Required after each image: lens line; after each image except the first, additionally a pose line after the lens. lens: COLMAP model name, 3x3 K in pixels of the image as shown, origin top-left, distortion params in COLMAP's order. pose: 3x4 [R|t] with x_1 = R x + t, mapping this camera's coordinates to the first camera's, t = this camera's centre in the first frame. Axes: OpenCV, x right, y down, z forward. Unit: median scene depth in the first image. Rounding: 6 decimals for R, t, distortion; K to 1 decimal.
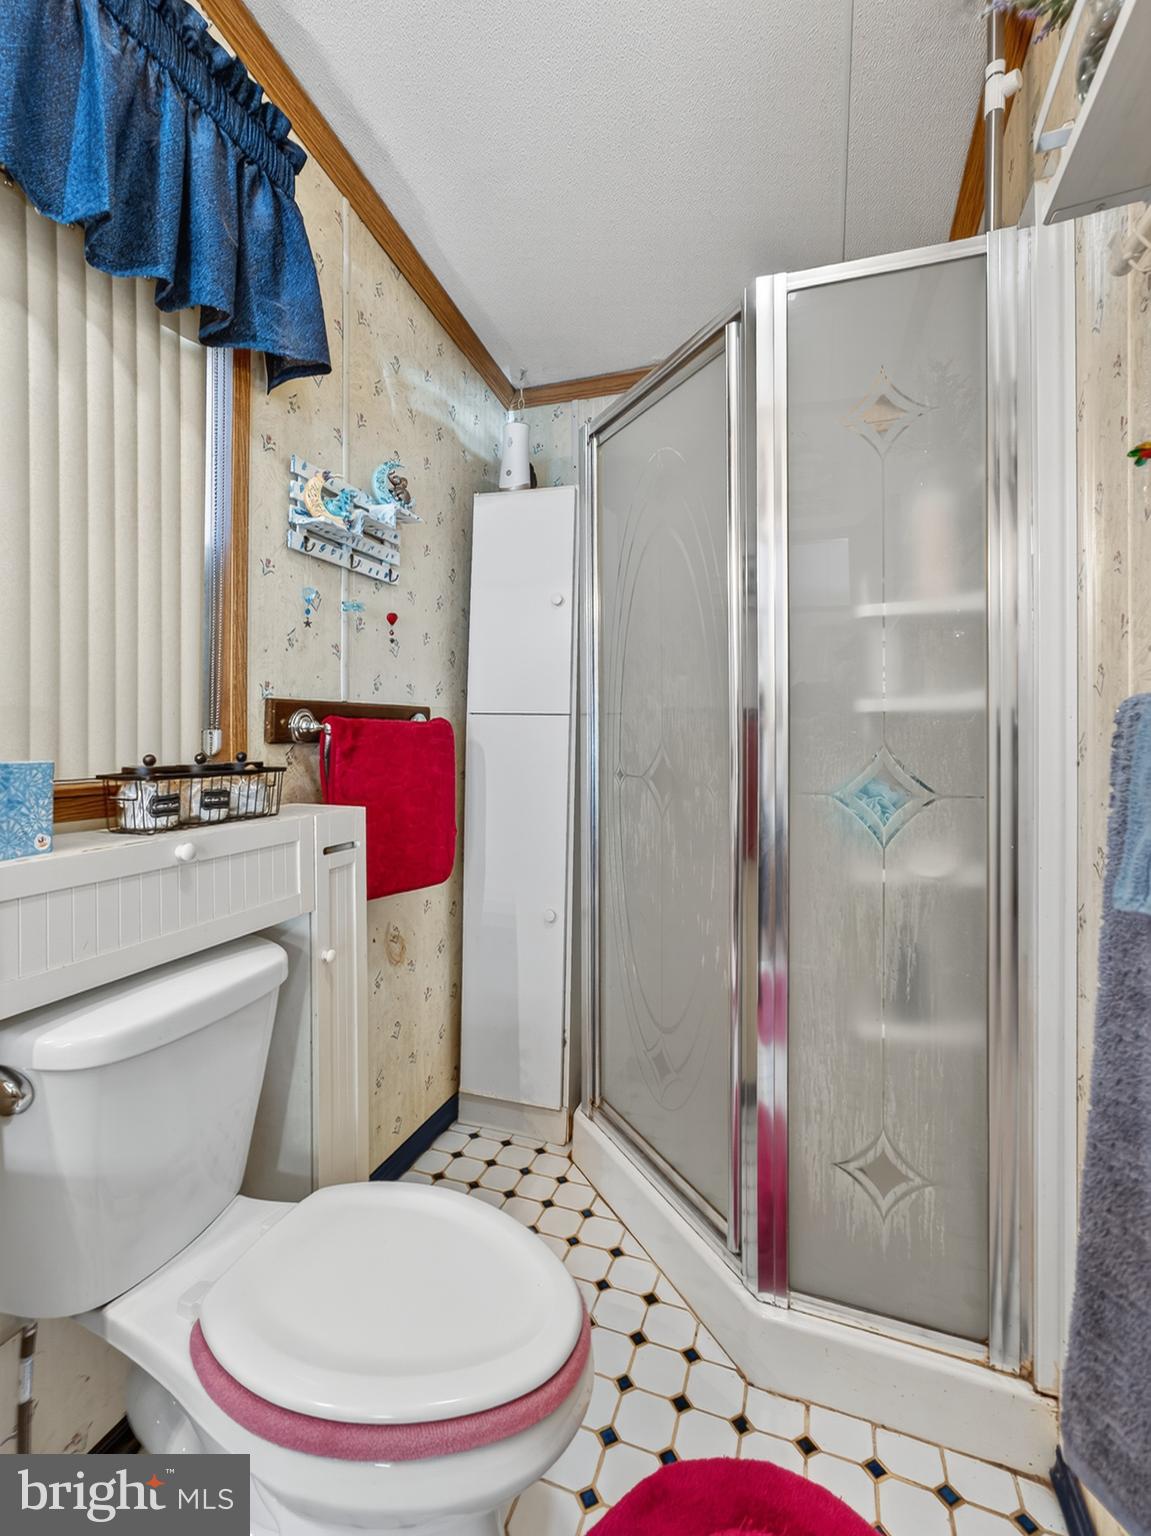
lens RADIAL K [[702.1, 0, 566.2], [0, 702.1, 734.9], [0, 0, 1]] dist [-0.020750, 0.008196]
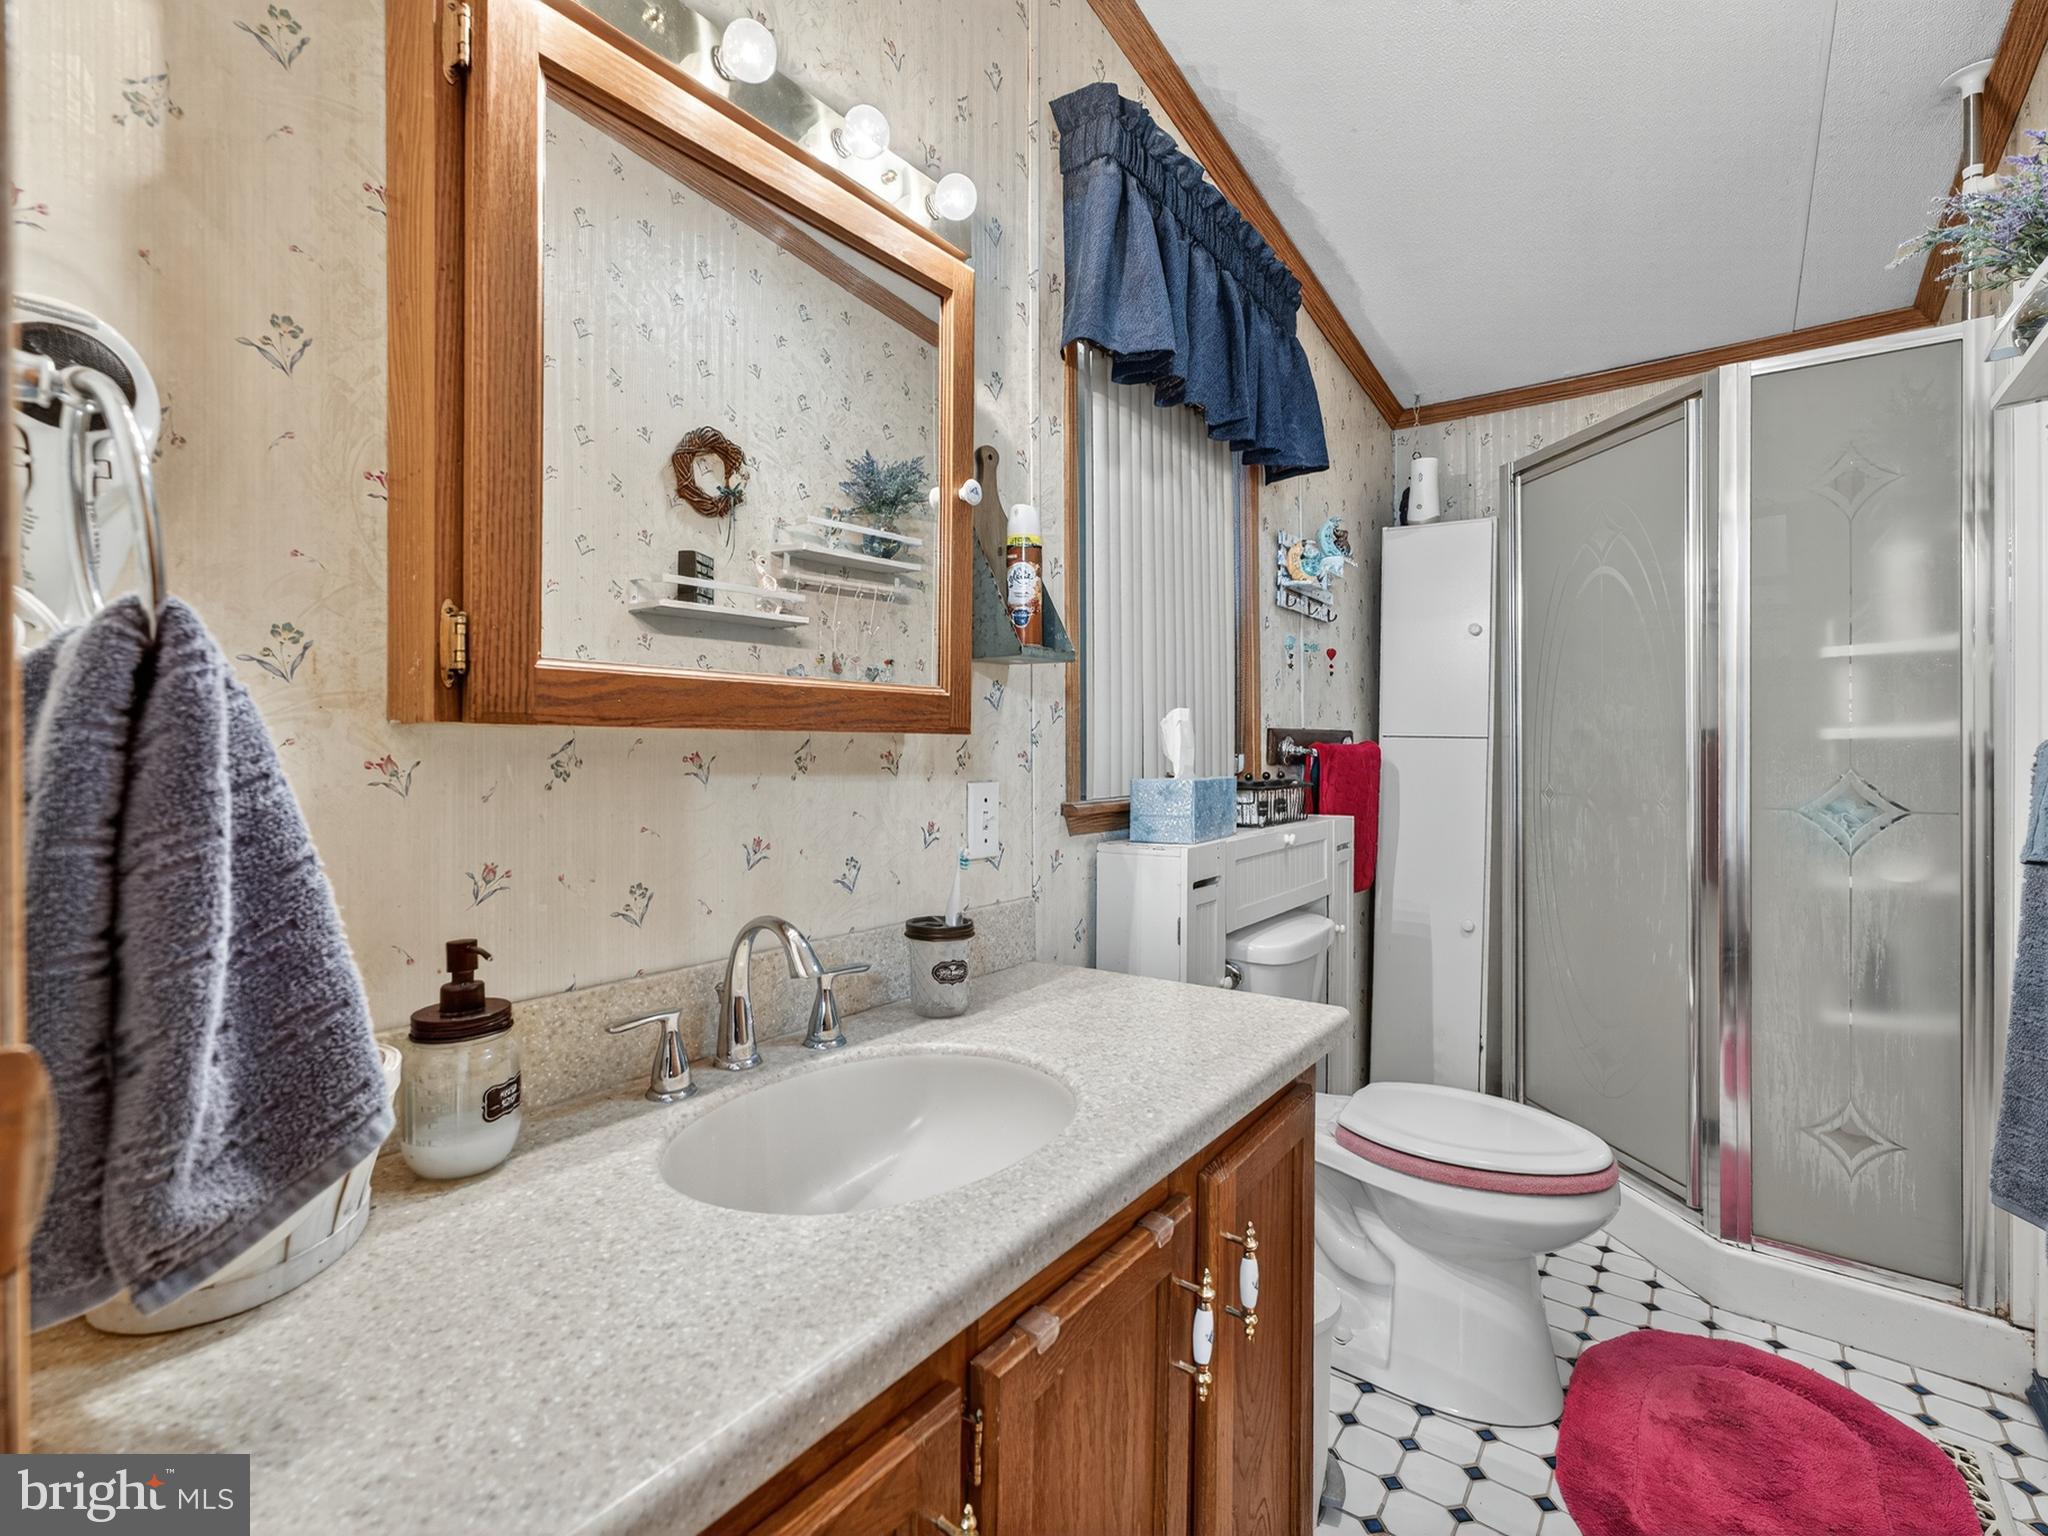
lens RADIAL K [[936.1, 0, 1027.6], [0, 936.1, 748.9], [0, 0, 1]] dist [-0.020750, 0.008196]
pose [[0.959263, -0.000554, -0.282514, -0.410909], [0.001213, 0.999997, 0.002158, -0.021041], [0.282512, -0.002413, 0.959261, -0.836496]]
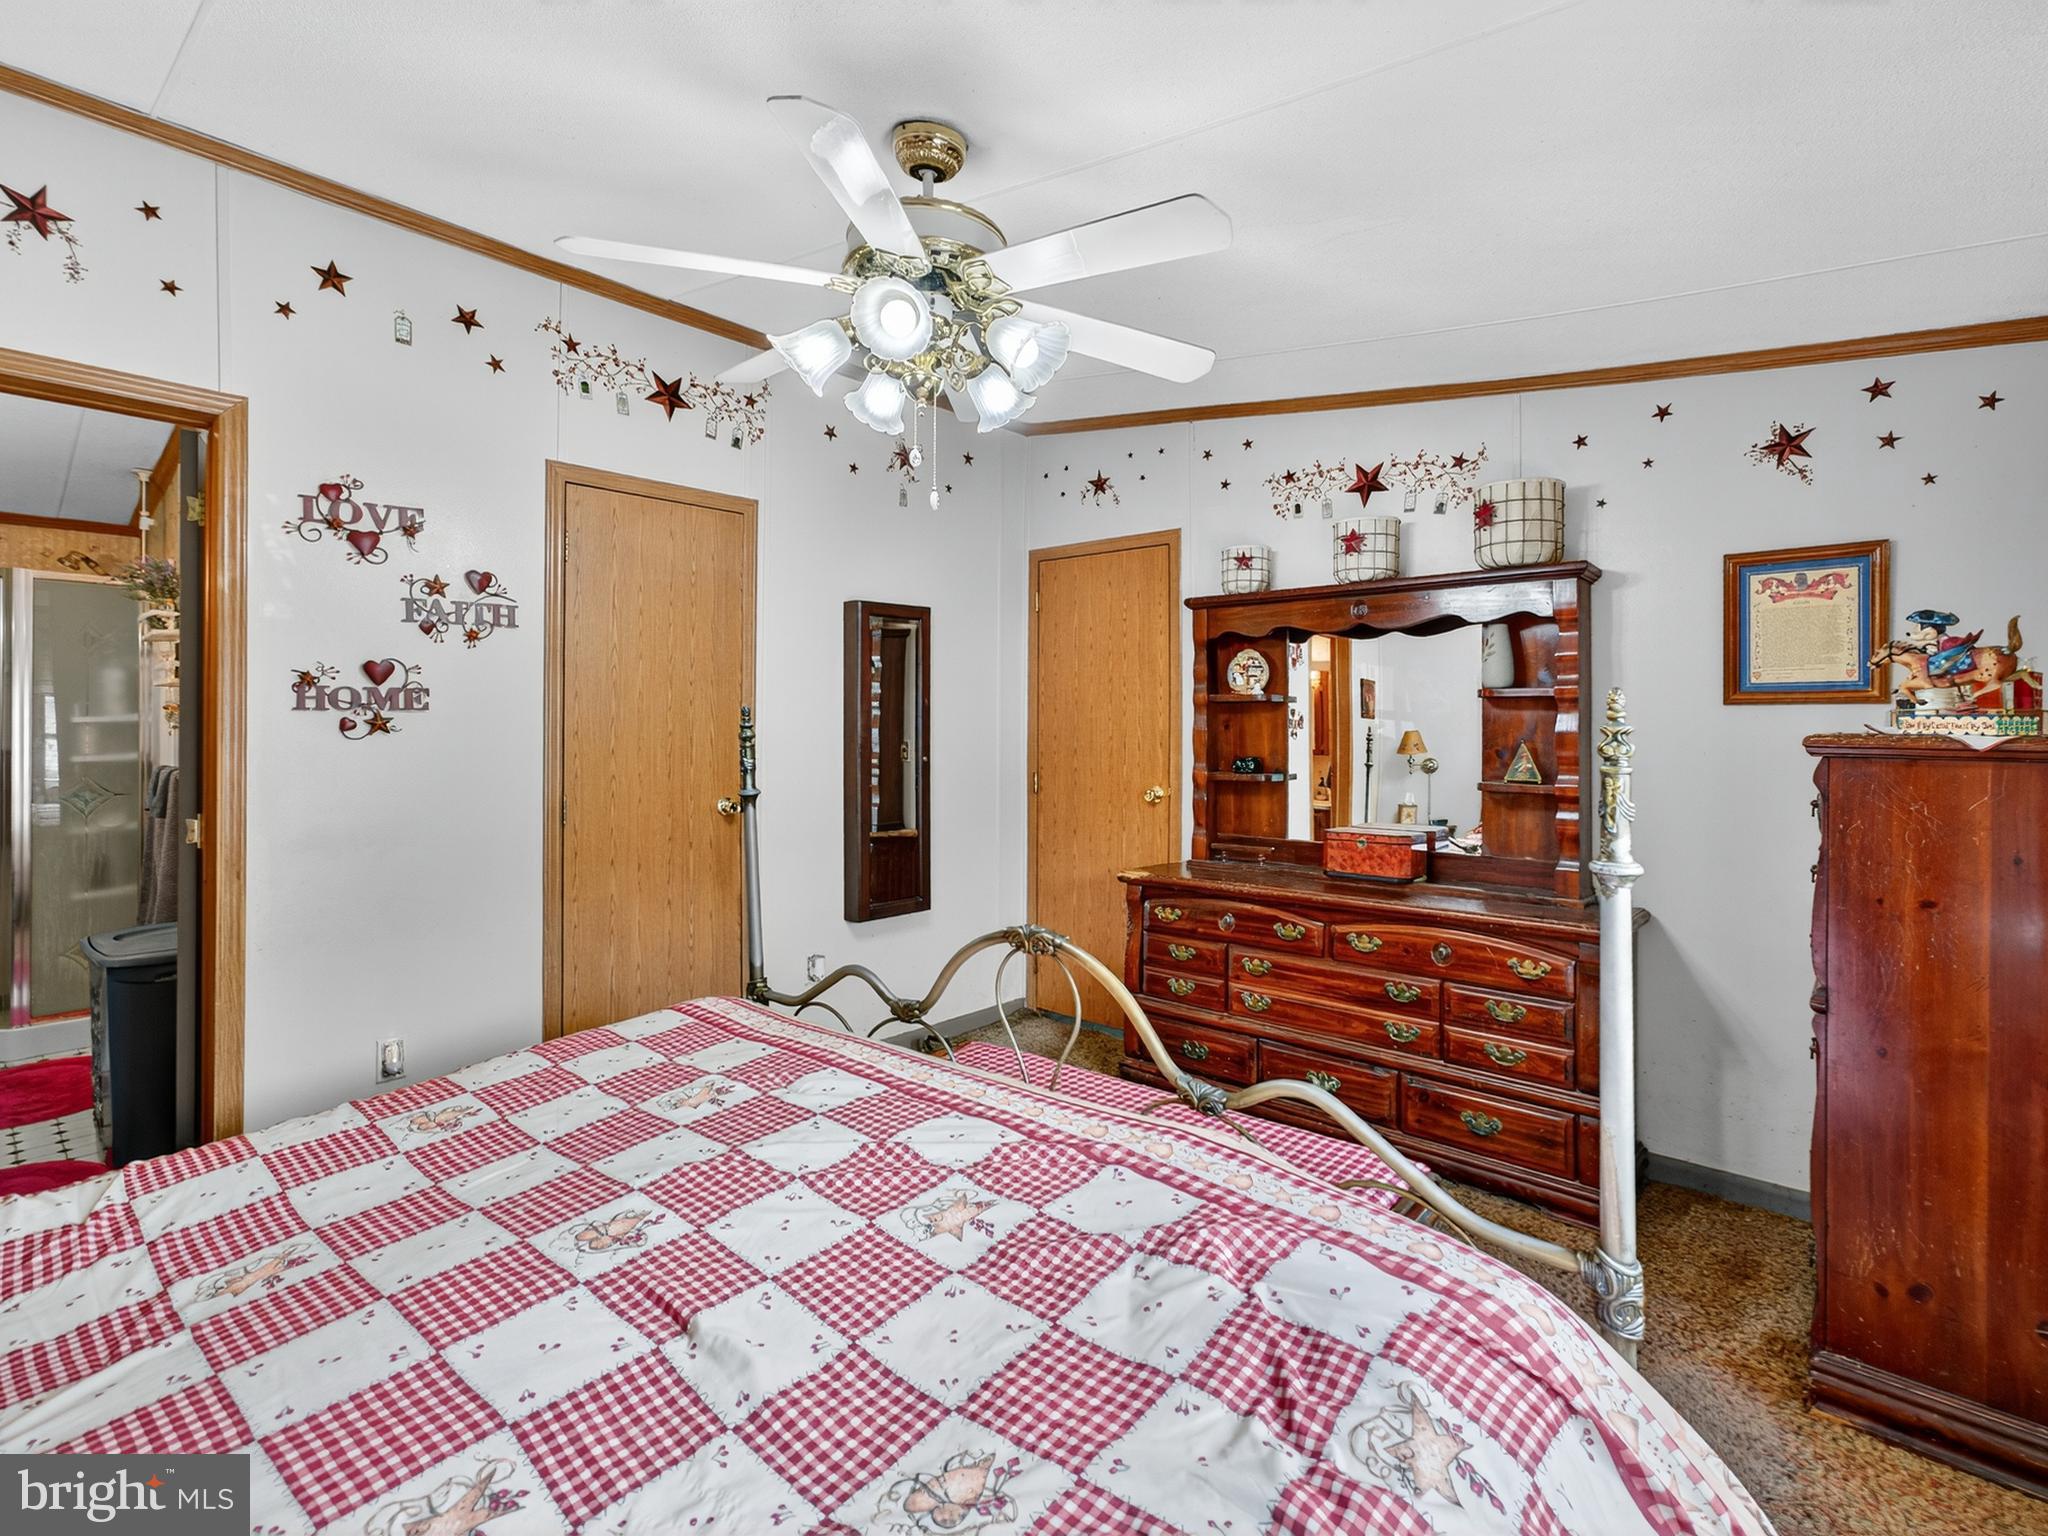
lens RADIAL K [[936.1, 0, 1030.4], [0, 936.1, 747.1], [0, 0, 1]] dist [-0.020750, 0.008196]
pose [[0.327435, -0.001936, 0.944872, -1.479791], [-0.005664, 0.999976, 0.004012, -0.111001], [-0.944857, -0.006665, 0.327416, -3.092895]]
